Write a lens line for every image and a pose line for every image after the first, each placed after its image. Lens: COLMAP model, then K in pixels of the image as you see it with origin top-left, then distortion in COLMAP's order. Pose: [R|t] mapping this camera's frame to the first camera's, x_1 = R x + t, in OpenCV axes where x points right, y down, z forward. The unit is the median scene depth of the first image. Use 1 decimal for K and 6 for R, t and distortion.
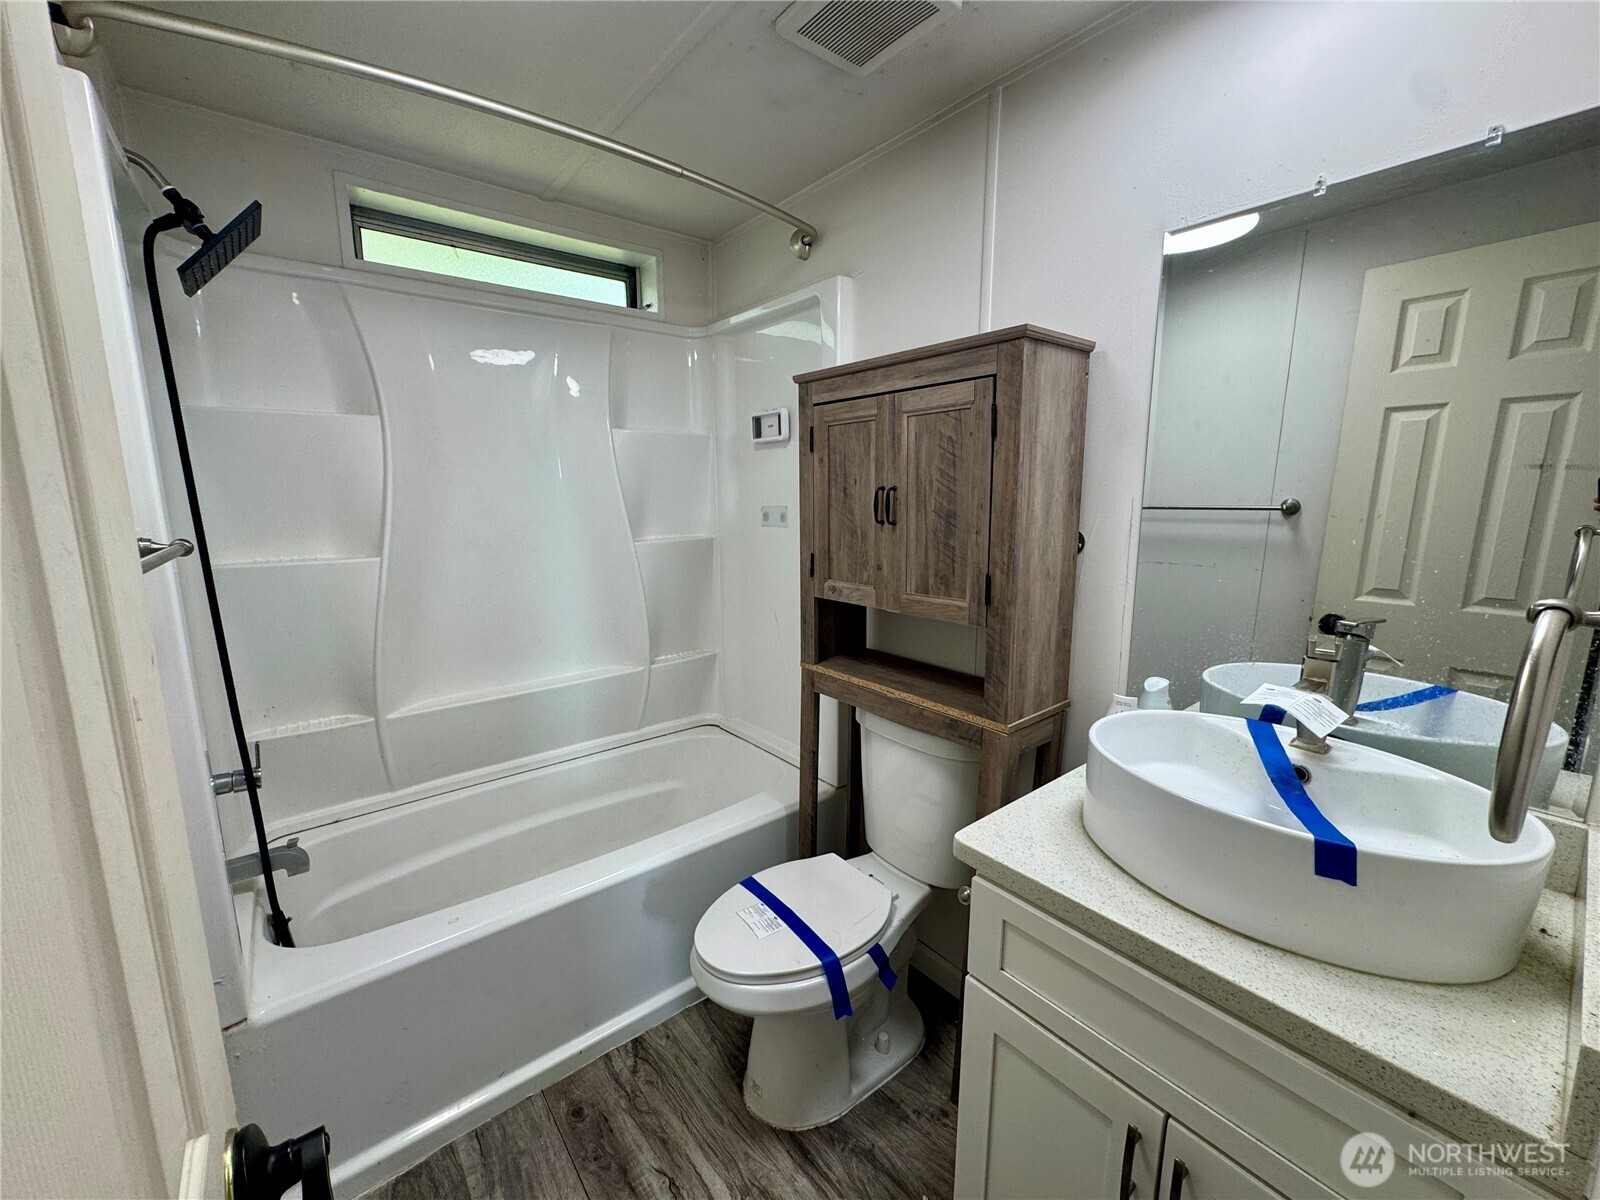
lens RADIAL K [[636.7, 0, 801.8], [0, 636.7, 599.5], [0, 0, 1]] dist [-0.002186, 0.000259]
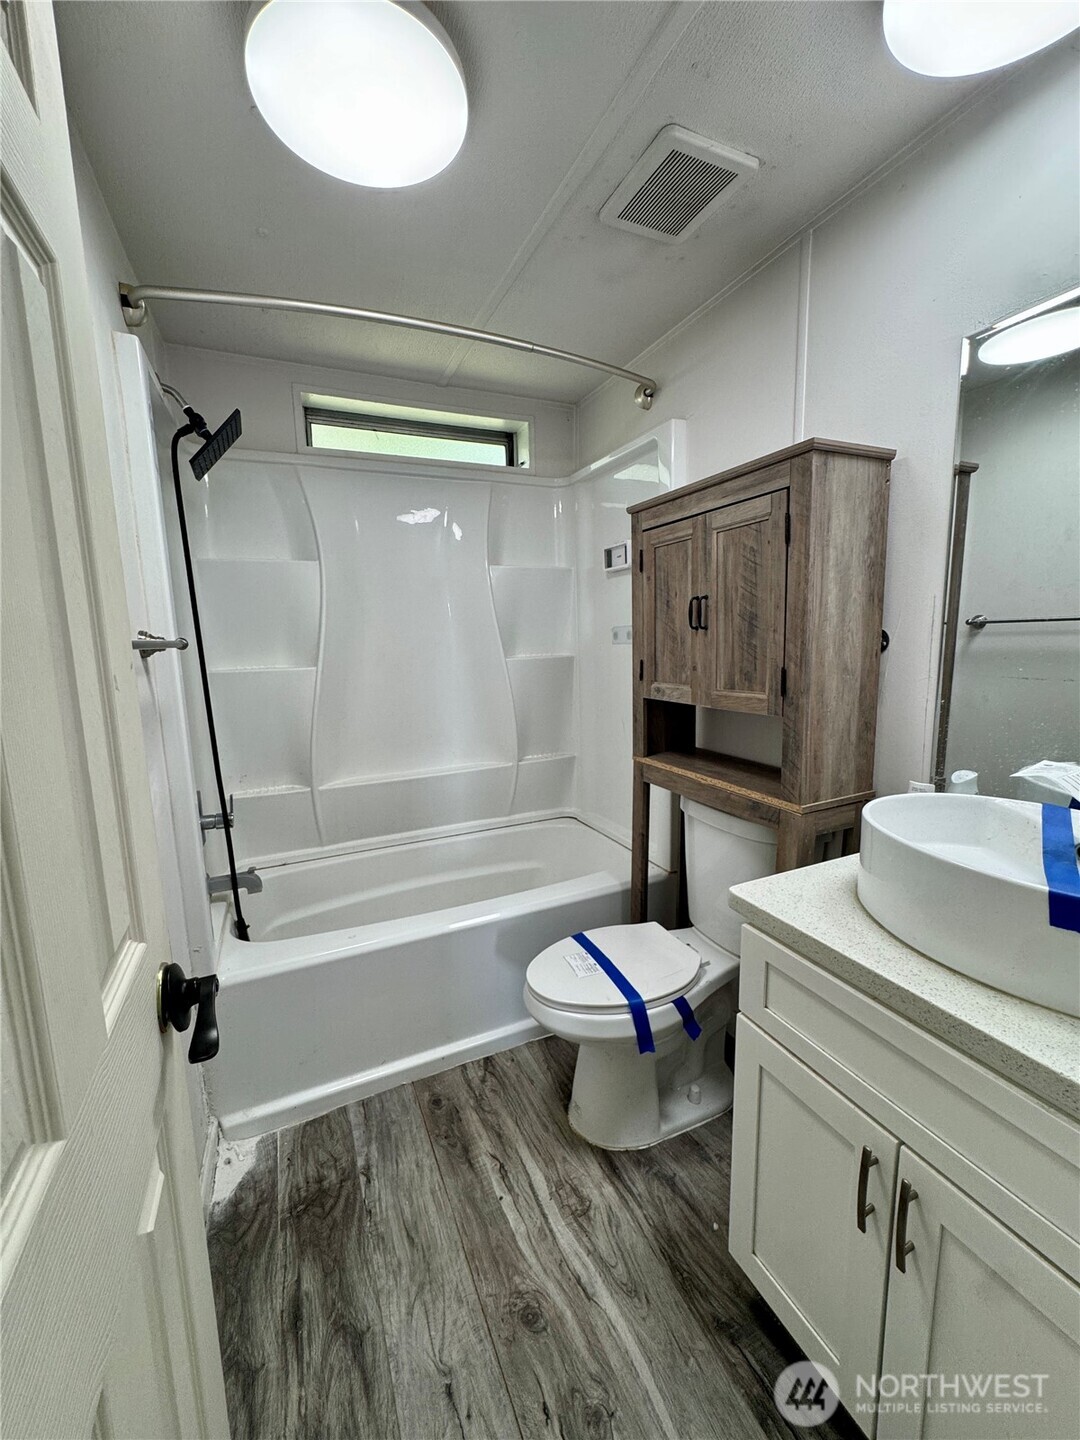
lens RADIAL K [[573.0, 0, 545.2], [0, 573.0, 721.9], [0, 0, 1]] dist [-0.002186, 0.000259]
pose [[0.970070, 0.017023, -0.242228, 0.118484], [-0.020585, 0.999714, -0.012182, 0.066867], [0.241952, 0.016804, 0.970143, -0.058604]]
